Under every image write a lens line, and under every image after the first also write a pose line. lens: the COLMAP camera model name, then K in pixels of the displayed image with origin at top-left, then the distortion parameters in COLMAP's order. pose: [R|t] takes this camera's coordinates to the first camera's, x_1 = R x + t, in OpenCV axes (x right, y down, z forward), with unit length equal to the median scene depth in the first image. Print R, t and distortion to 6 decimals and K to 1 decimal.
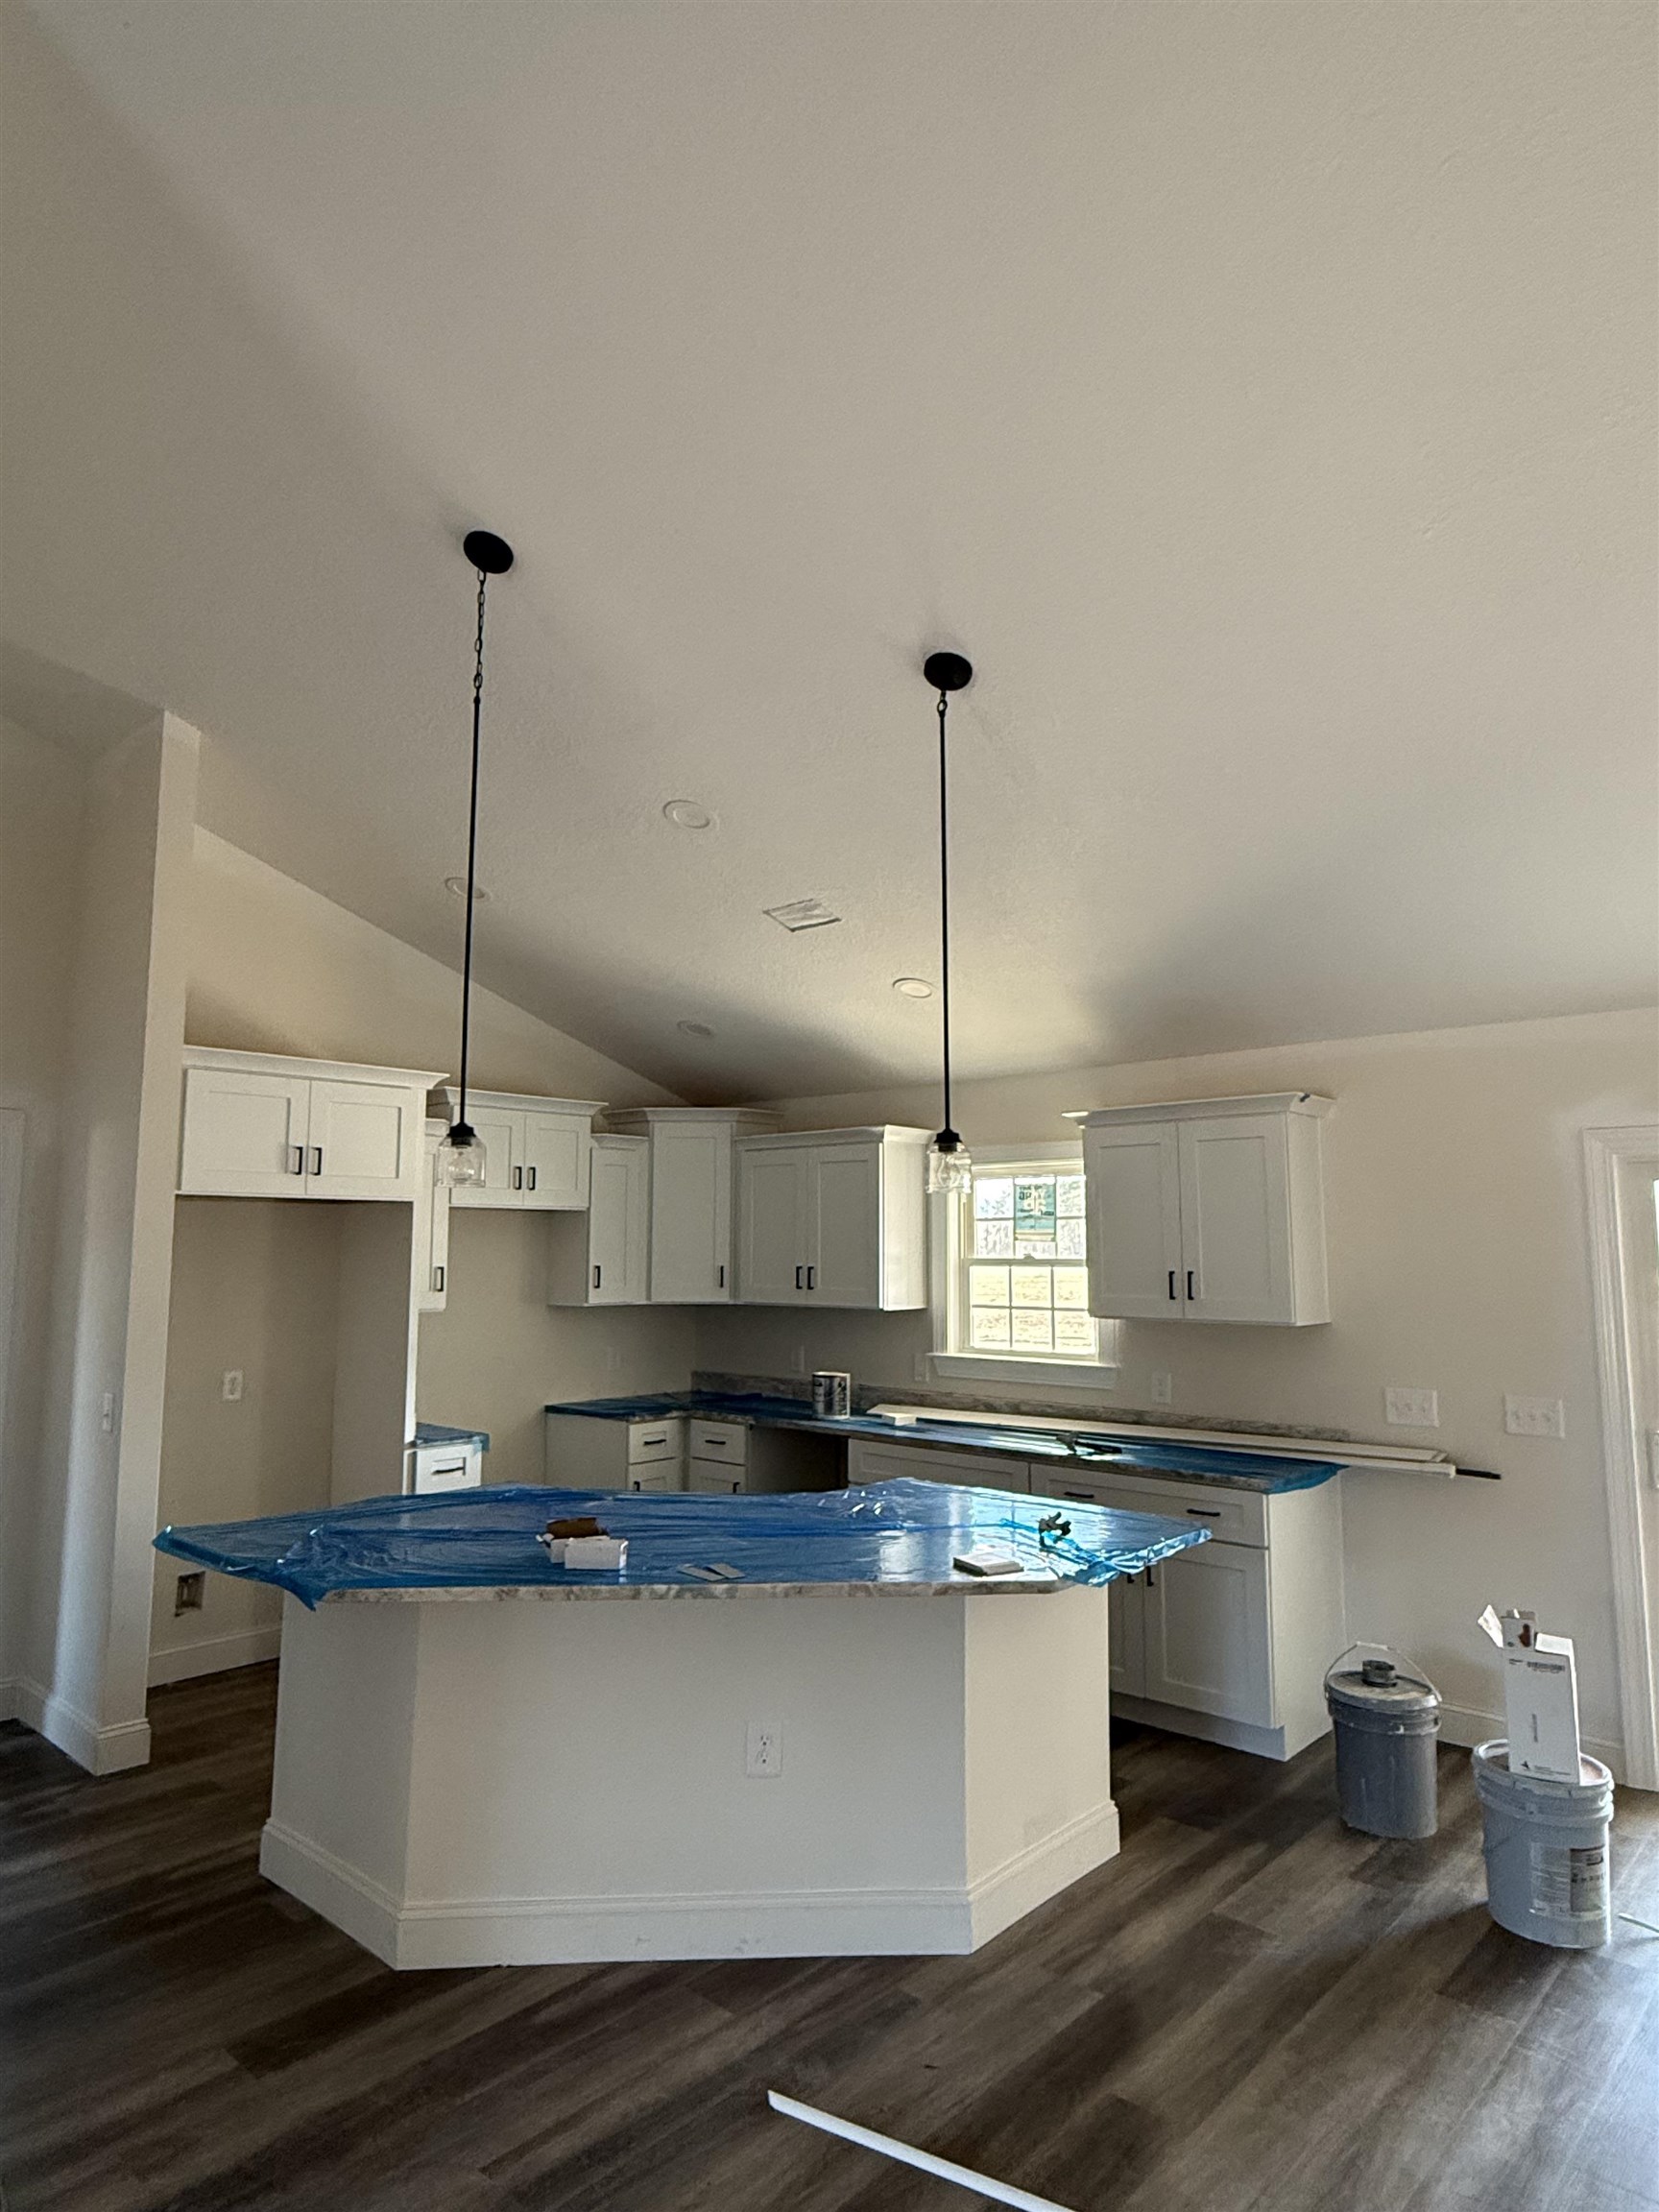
lens RADIAL K [[1331.0, 0, 829.5], [0, 1331.0, 1106.0], [0, 0, 1]] dist [-0.000371, -0.002171]
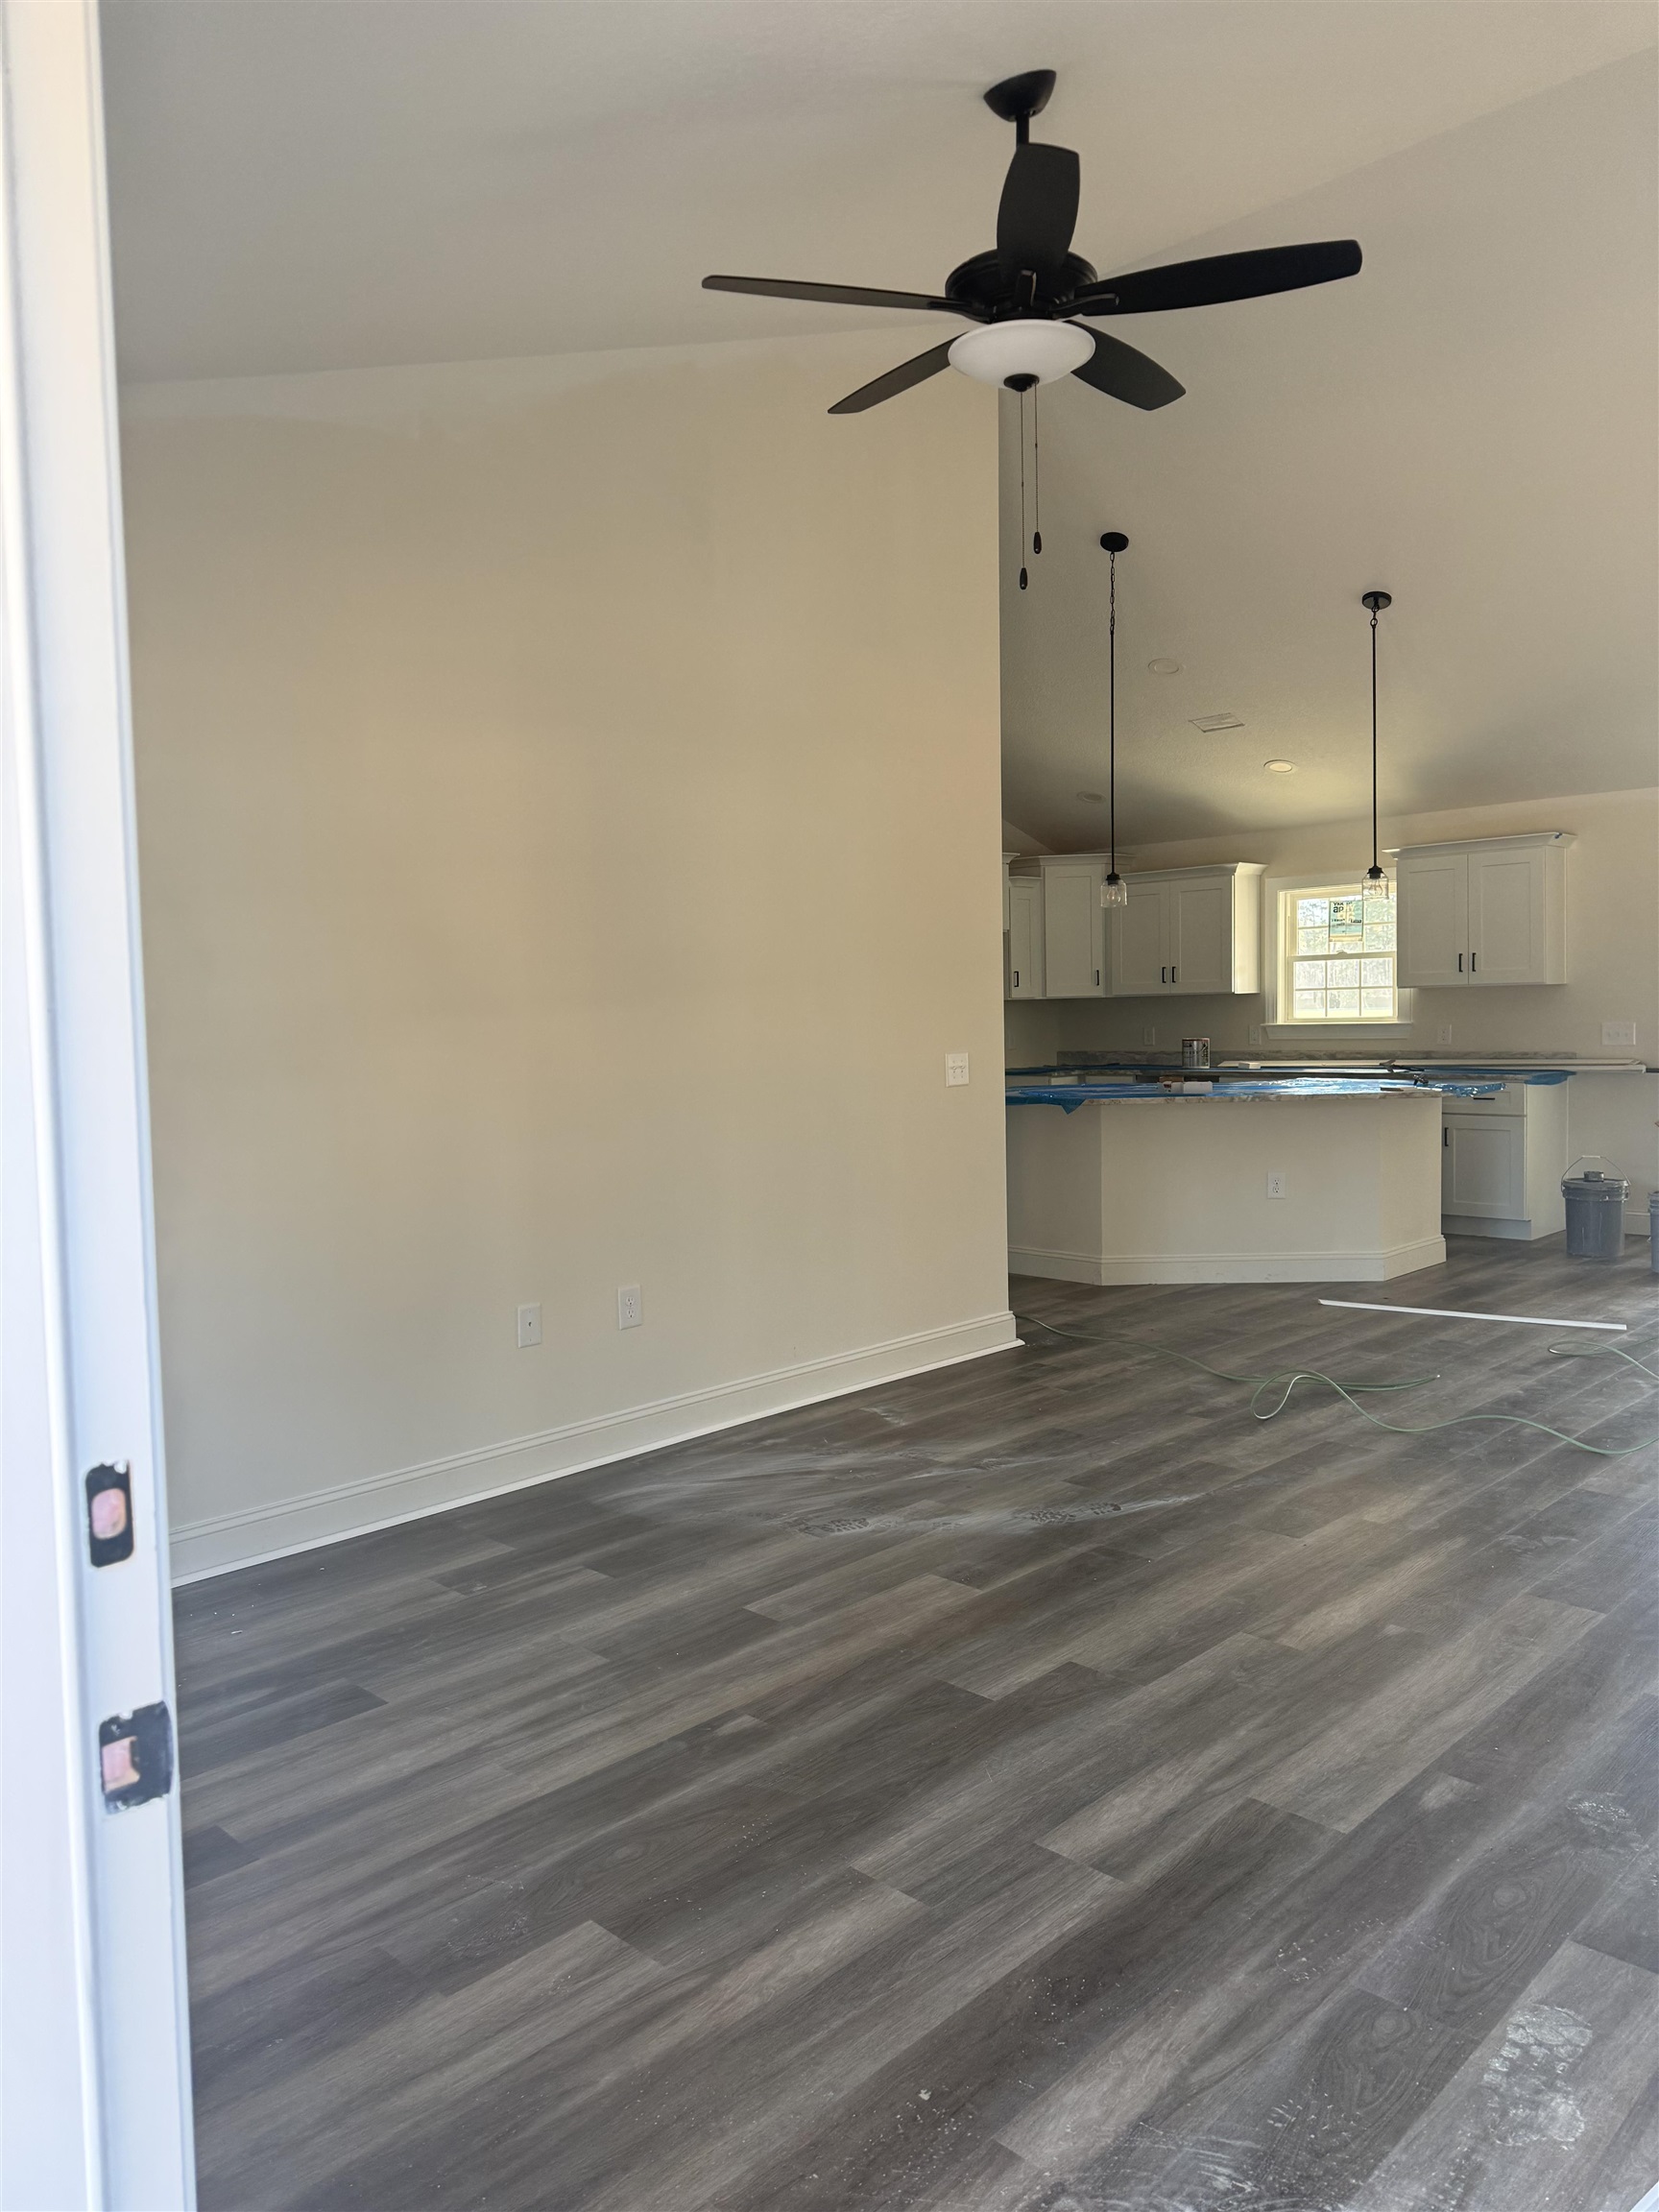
lens RADIAL K [[1553.3, 0, 800.1], [0, 1553.3, 1107.8], [0, 0, 1]] dist [0.159663, -0.348667]
pose [[0.998221, -0.022713, -0.055135, -0.347400], [0.031809, 0.984901, 0.170170, -0.028760], [0.050438, -0.171621, 0.983871, -0.732124]]
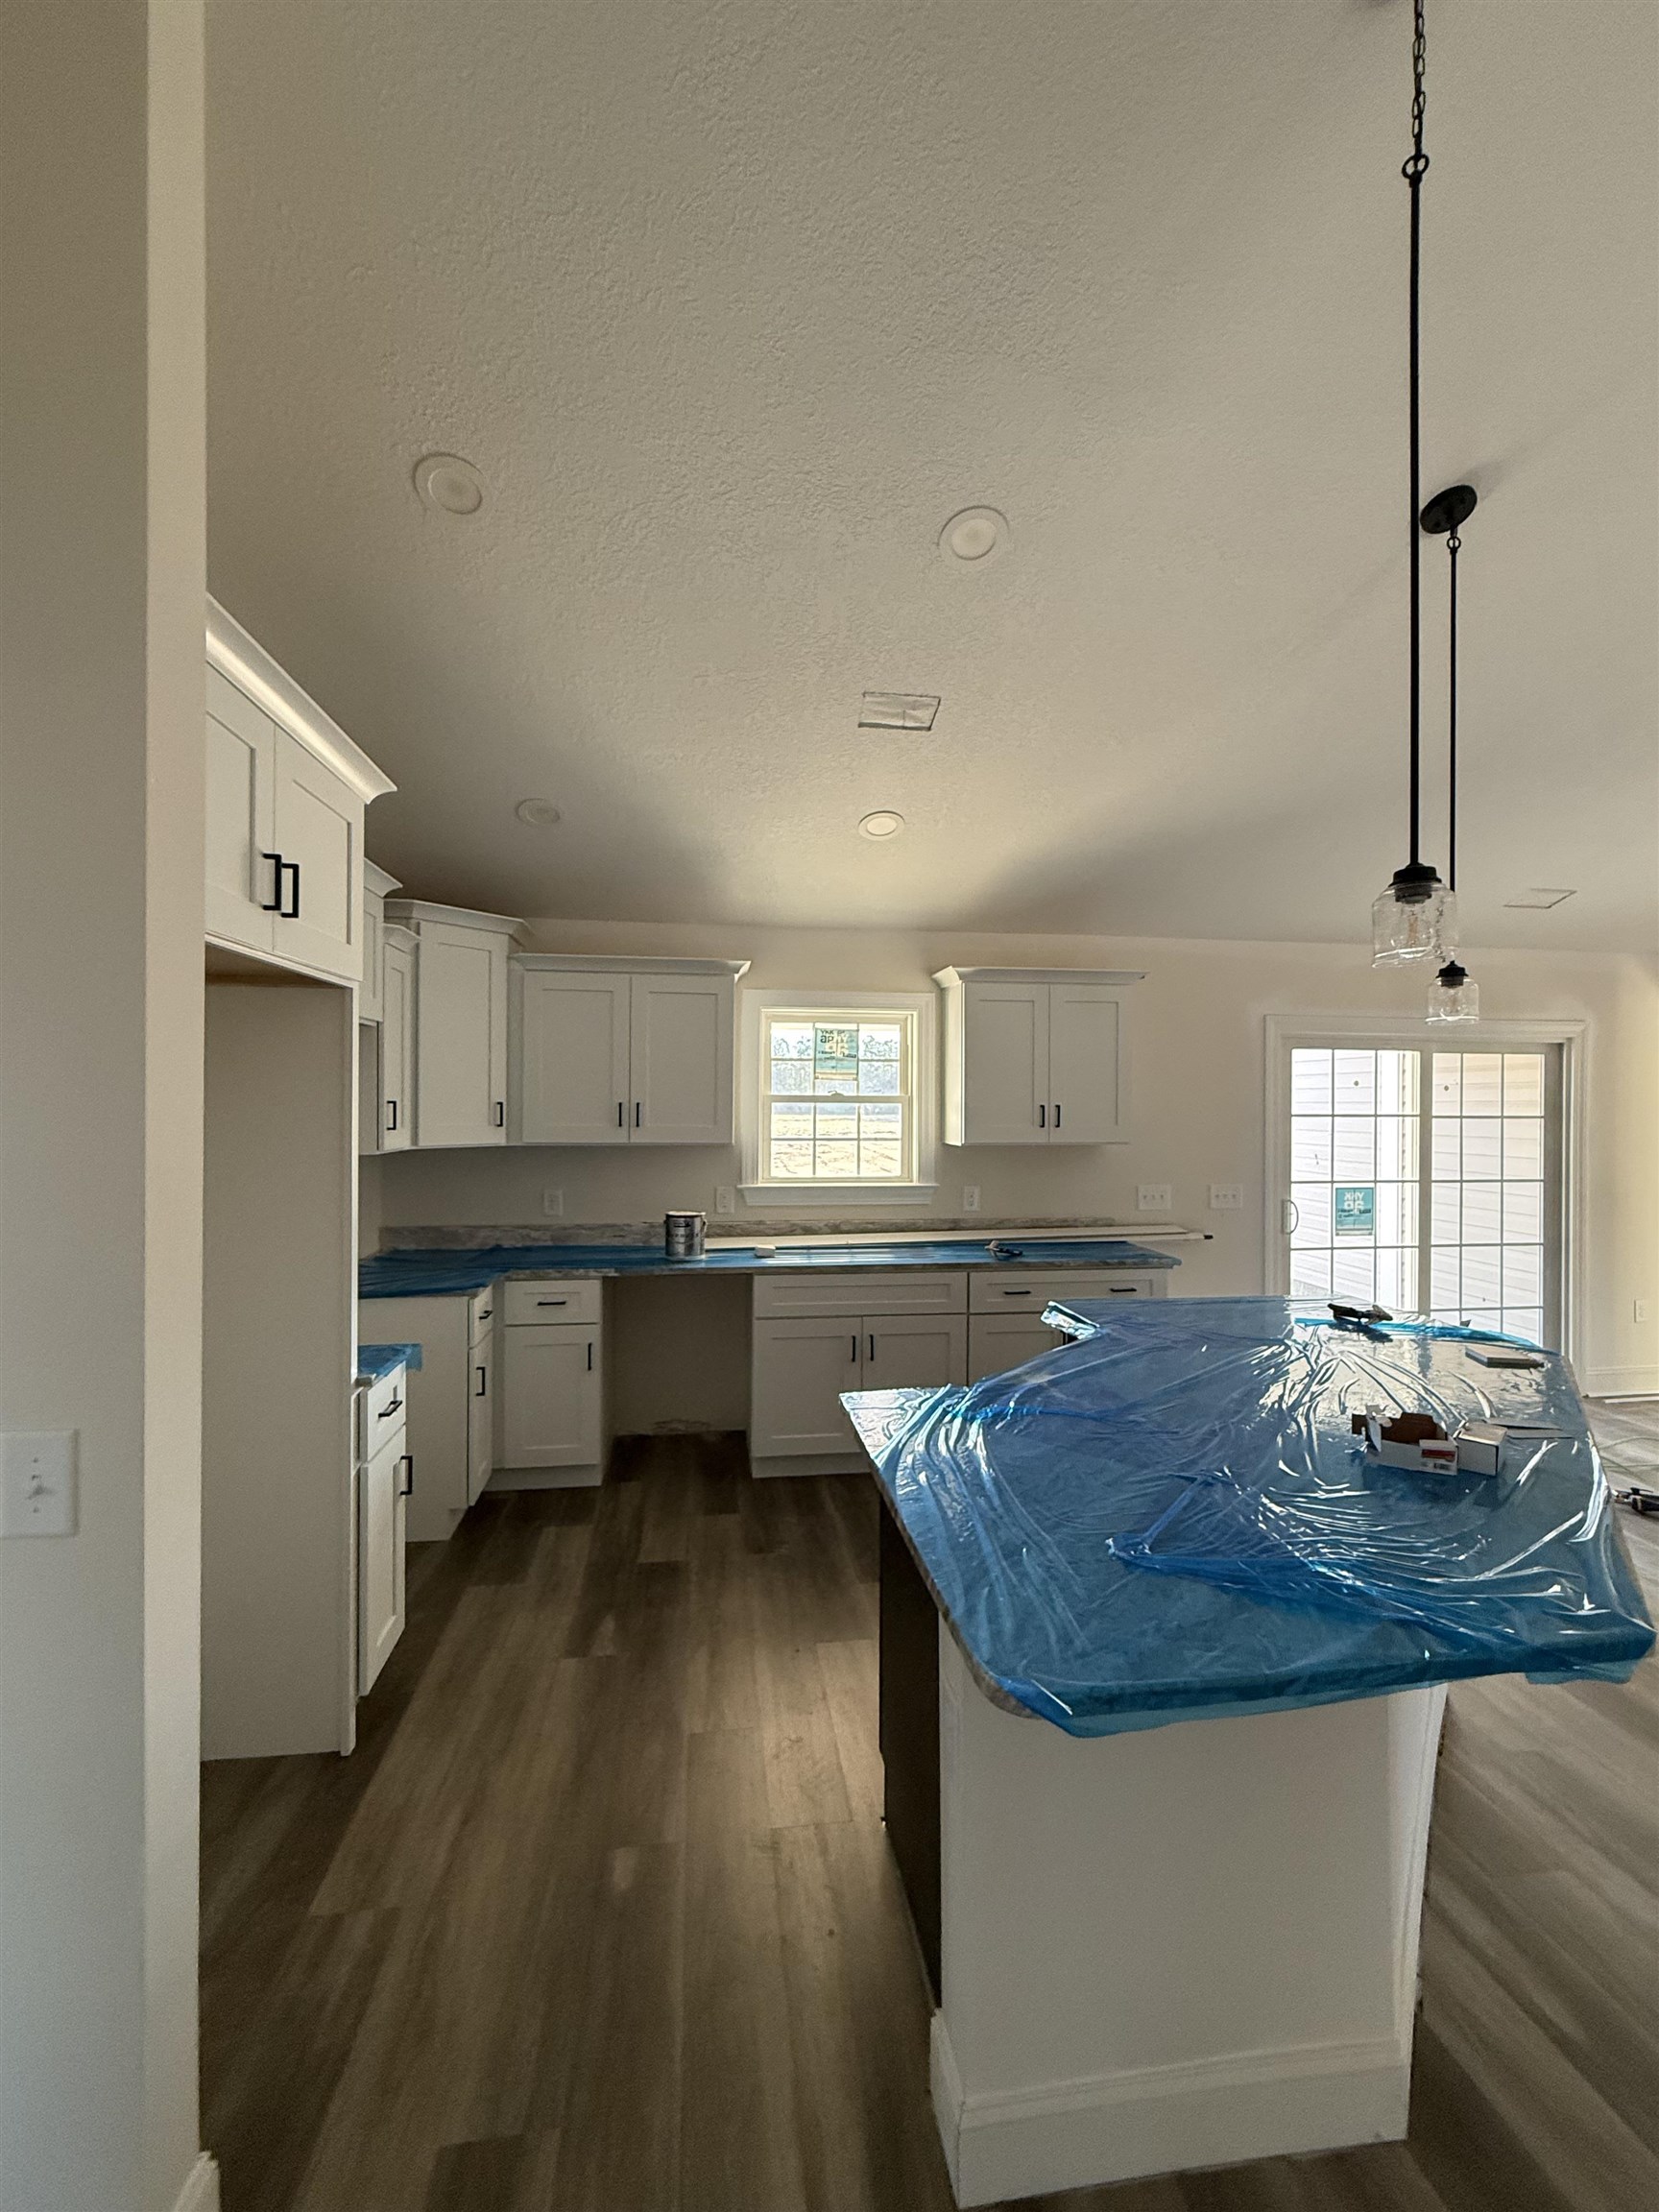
lens RADIAL K [[923.5, 0, 830.9], [0, 923.5, 1112.6], [0, 0, 1]] dist [-0.000046, -0.000152]
pose [[0.637211, -0.004775, 0.770674, -0.460980], [-0.087579, 0.993055, 0.078566, 0.070316], [-0.765697, -0.117558, 0.632368, 0.526666]]
